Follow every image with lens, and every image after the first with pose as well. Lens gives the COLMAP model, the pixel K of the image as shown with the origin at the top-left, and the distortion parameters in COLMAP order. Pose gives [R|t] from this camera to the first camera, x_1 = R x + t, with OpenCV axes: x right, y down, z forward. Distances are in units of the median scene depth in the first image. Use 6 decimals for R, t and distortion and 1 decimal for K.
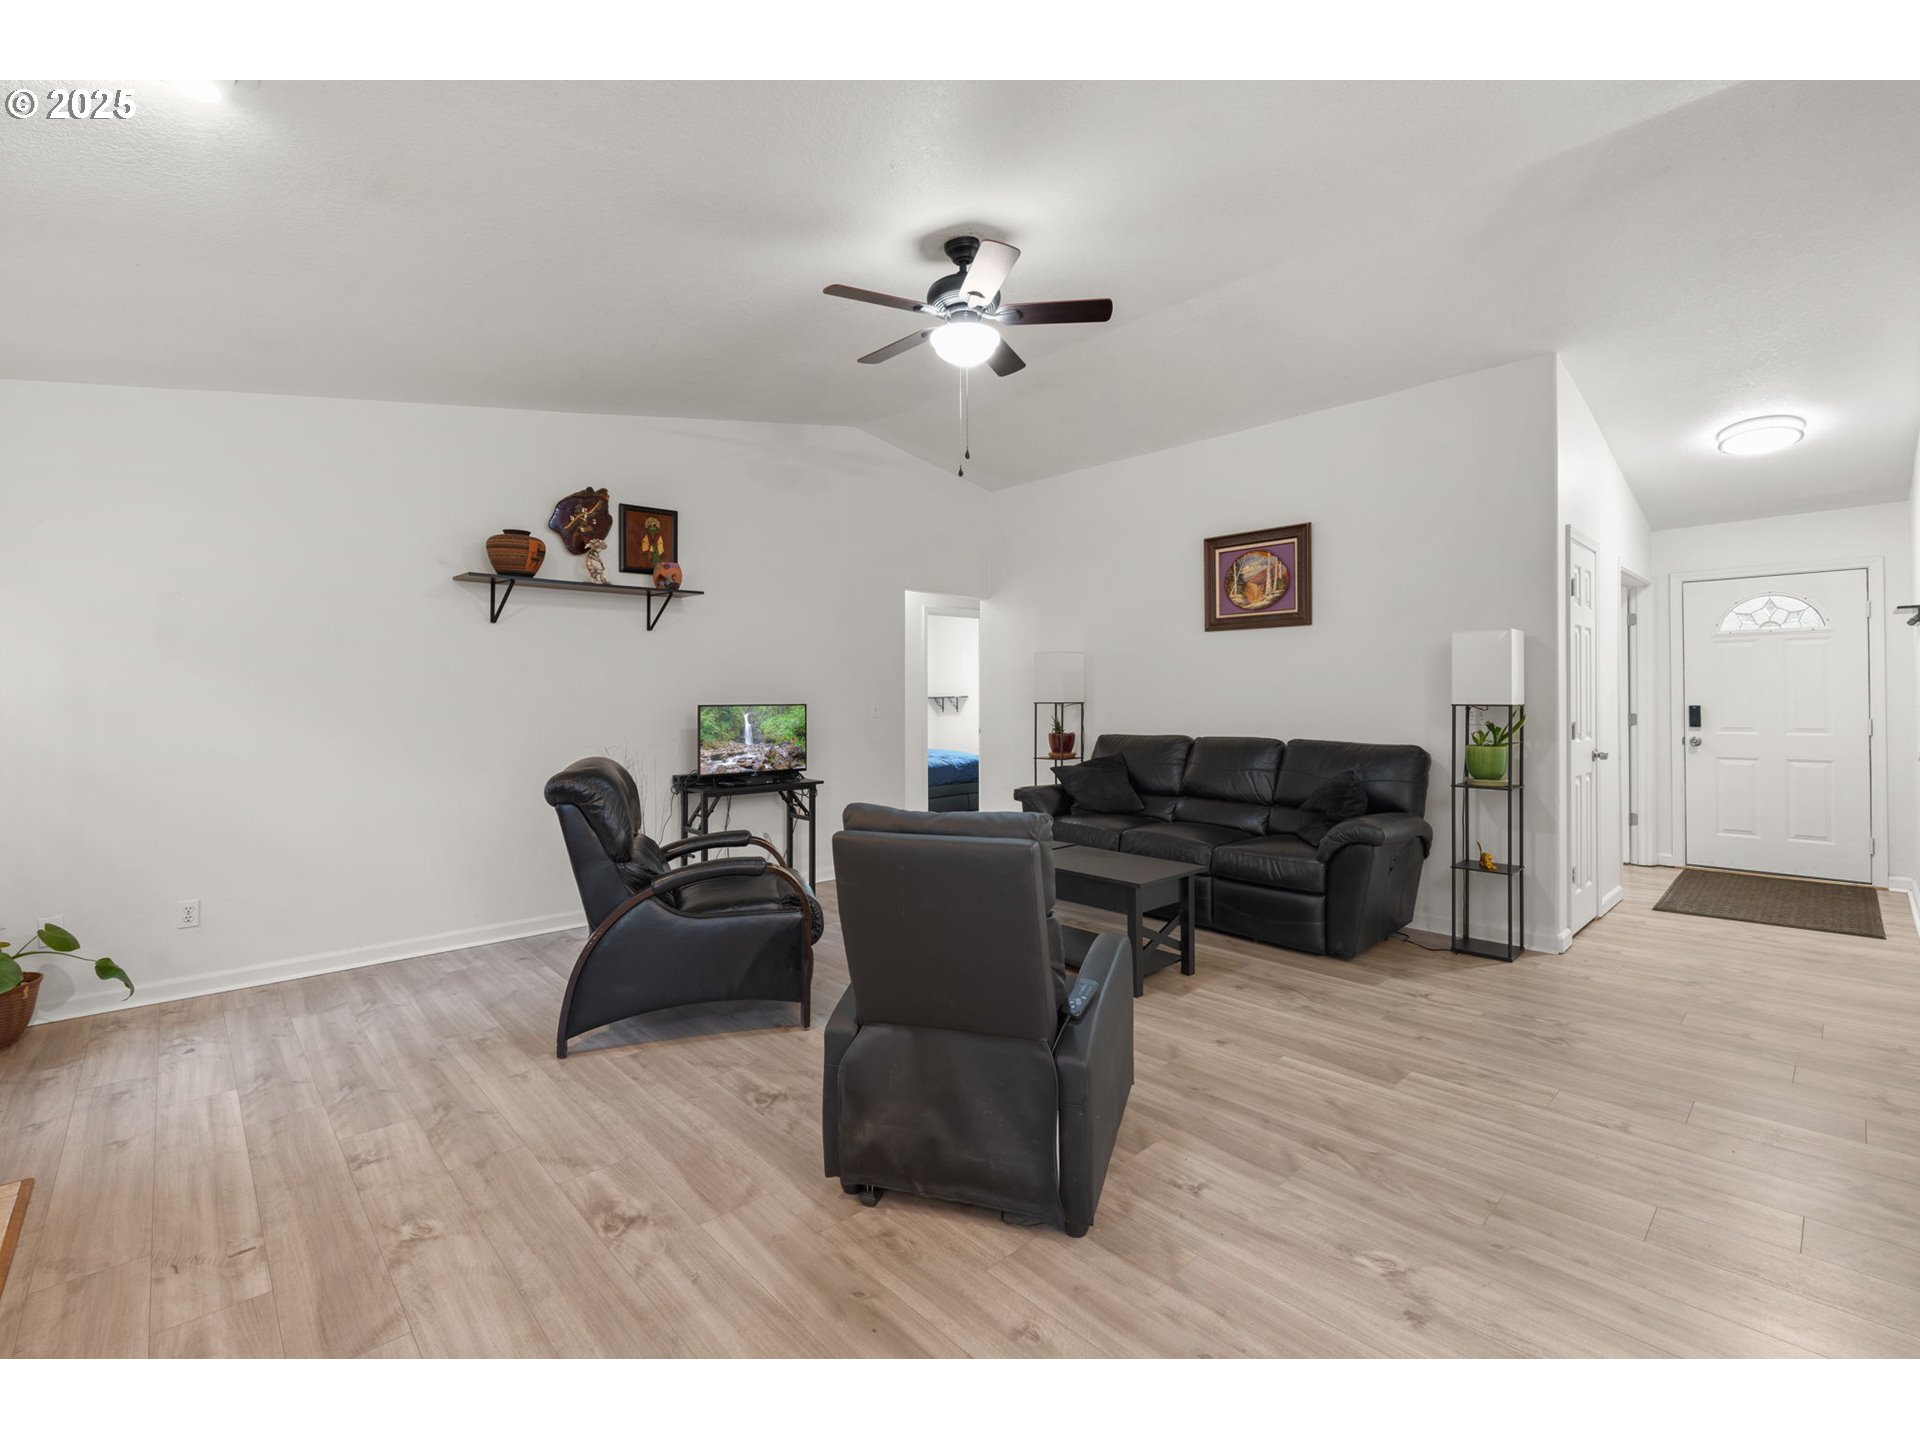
lens RADIAL K [[846.7, 0, 952.4], [0, 846.7, 688.1], [0, 0, 1]] dist [-0.007738, 0.000448]
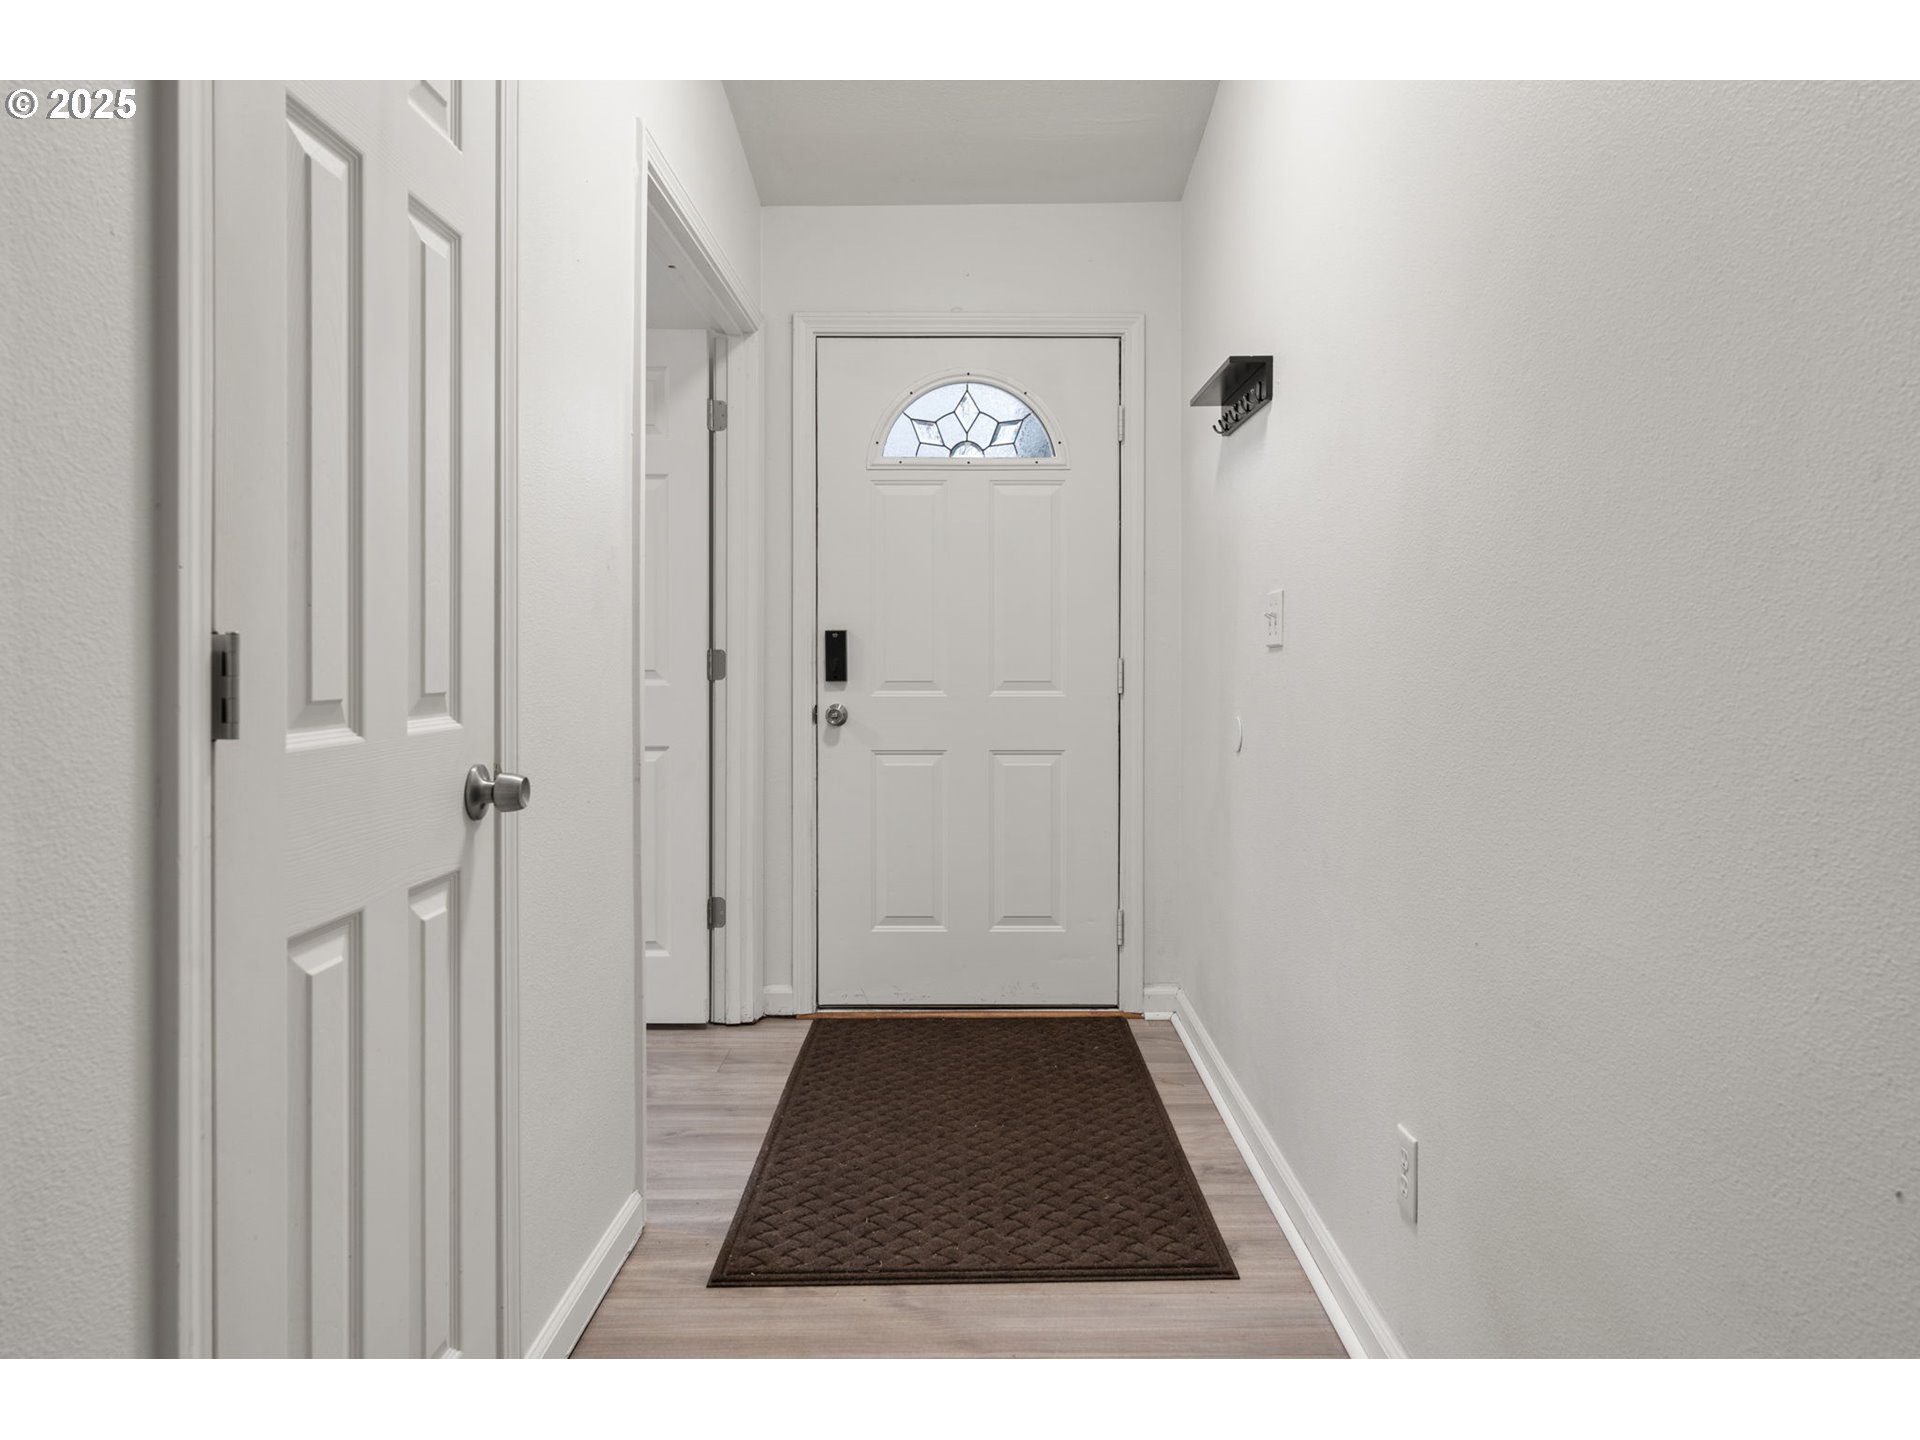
lens RADIAL K [[1014.5, 0, 962.3], [0, 1014.5, 664.9], [0, 0, 1]] dist [-0.005188, -0.000055]
pose [[0.681703, 0.003572, 0.731620, 0.796188], [-0.010293, 0.999936, 0.004708, 0.050235], [-0.731556, -0.010740, 0.681696, 0.873573]]
